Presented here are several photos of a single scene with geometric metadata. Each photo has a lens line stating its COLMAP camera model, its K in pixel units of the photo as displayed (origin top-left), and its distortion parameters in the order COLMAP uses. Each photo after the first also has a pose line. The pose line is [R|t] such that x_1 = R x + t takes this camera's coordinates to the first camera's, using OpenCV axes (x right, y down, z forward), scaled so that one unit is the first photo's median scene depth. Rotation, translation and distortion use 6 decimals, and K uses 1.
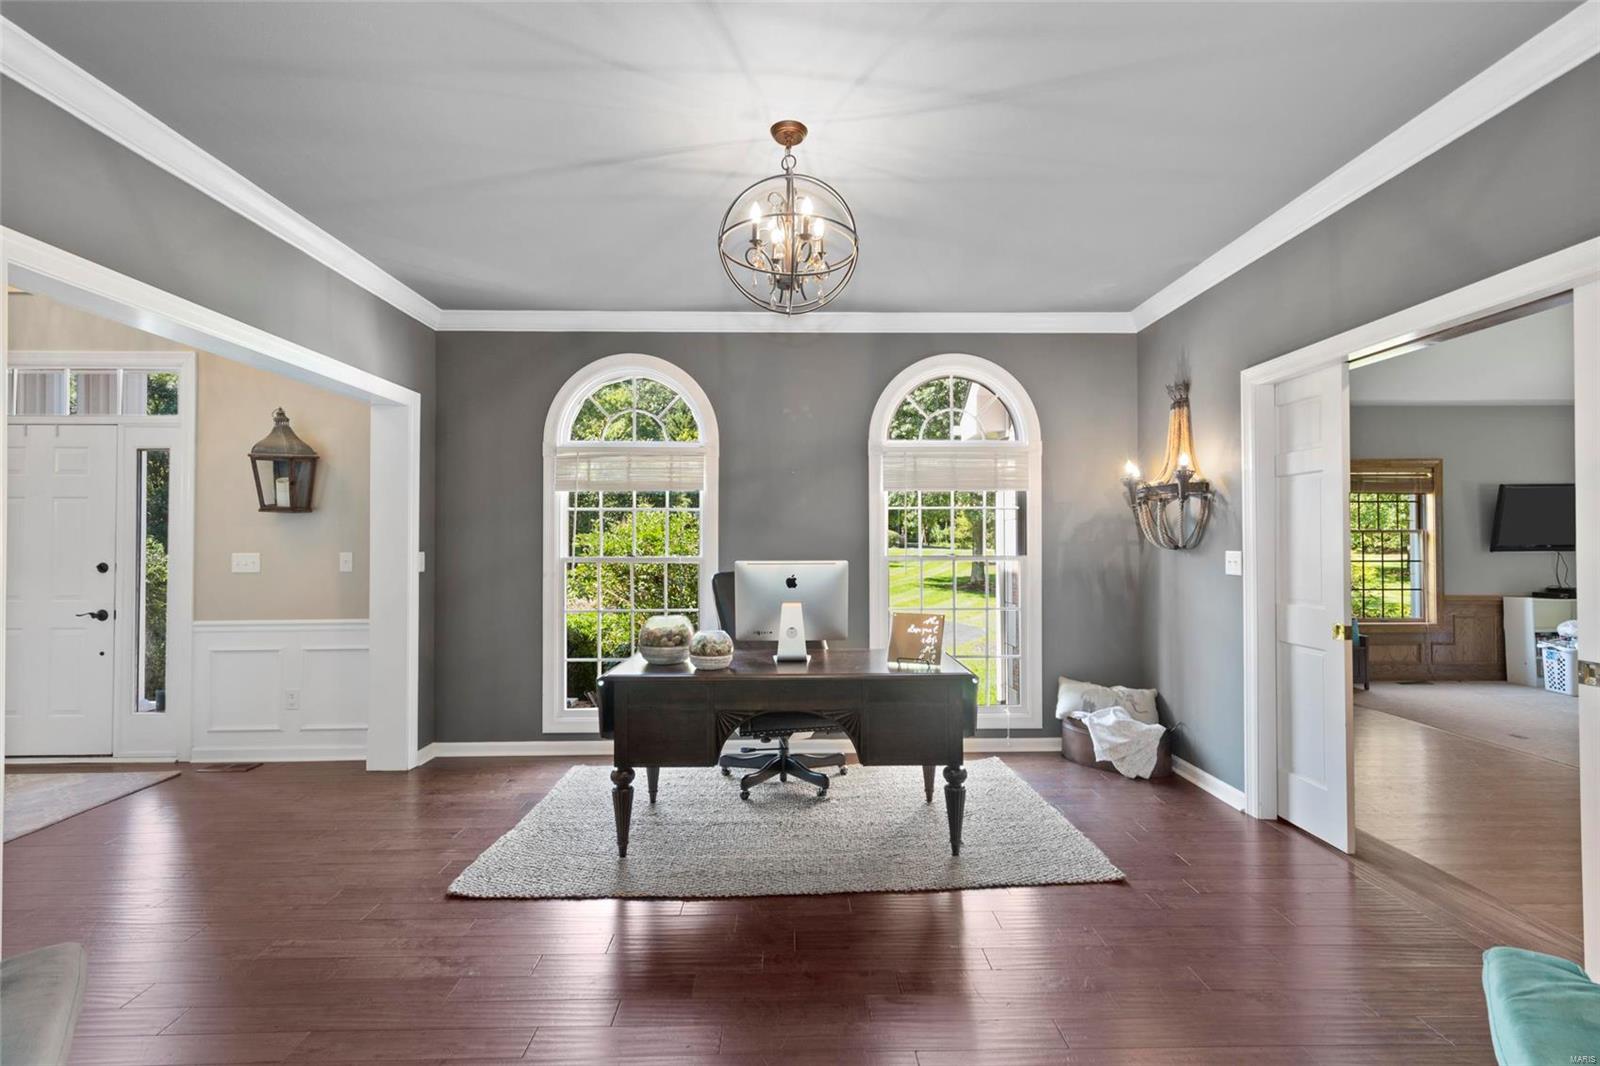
lens RADIAL K [[711.2, 0, 796.0], [0, 711.2, 528.4], [0, 0, 1]] dist [0.000743, -0.000035]
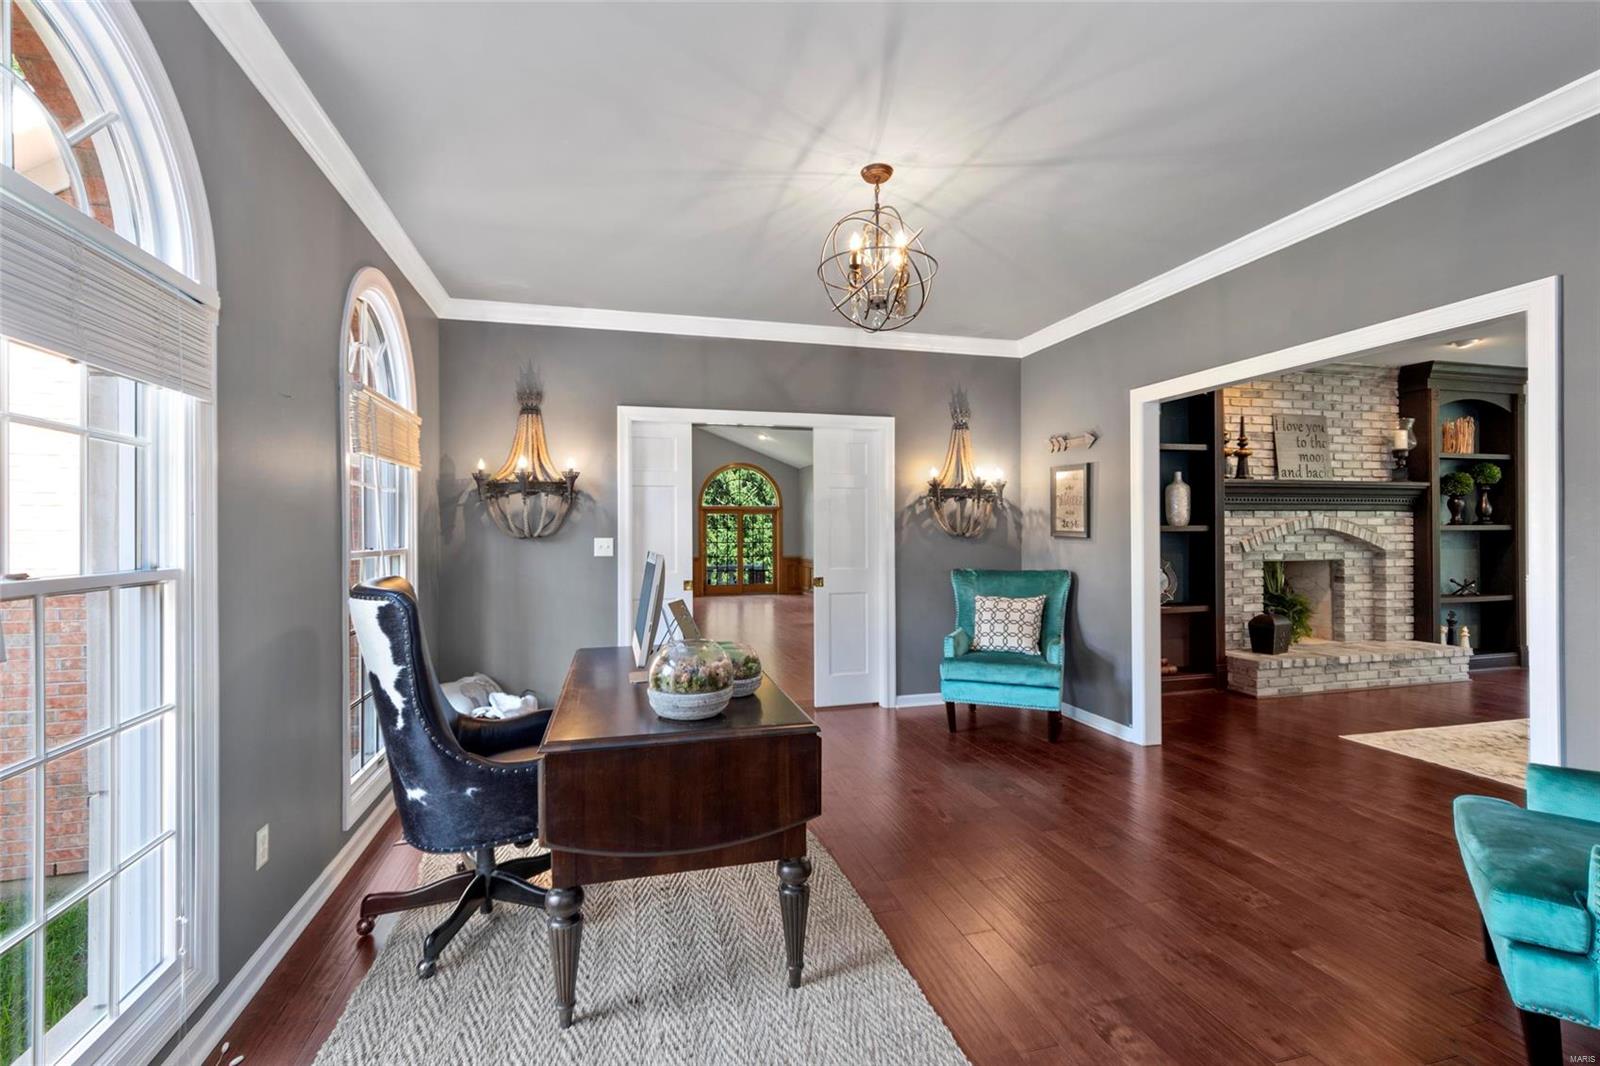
lens RADIAL K [[711.2, 0, 806.2], [0, 711.2, 528.6], [0, 0, 1]] dist [0.000743, -0.000035]
pose [[-0.267076, 0.002440, 0.963672, -0.673614], [-0.012017, 0.999911, -0.005862, 0.015356], [-0.963601, -0.013146, -0.267023, 0.876006]]
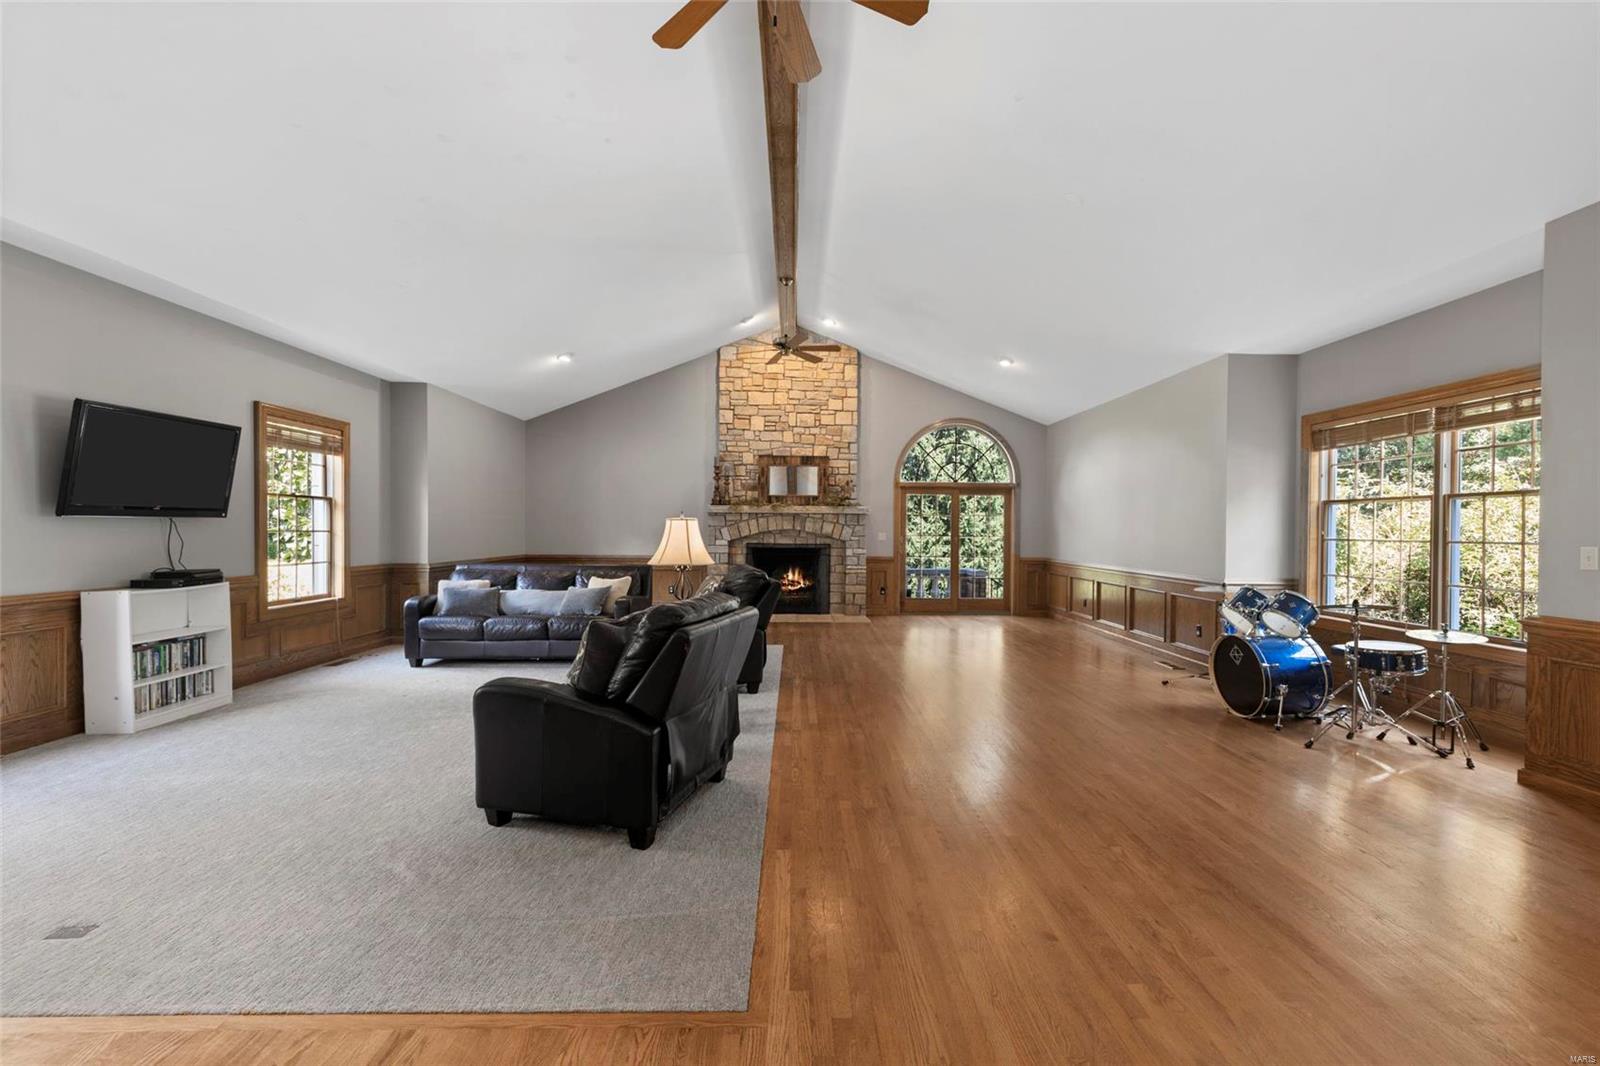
lens RADIAL K [[658.1, 0, 805.1], [0, 658.1, 530.9], [0, 0, 1]] dist [0.001632, 0.000176]
pose [[-0.009148, -0.009992, 0.999908, 0.819919], [-0.026522, 0.999601, 0.009747, 0.044822], [-0.999606, -0.026430, -0.009409, 0.752899]]
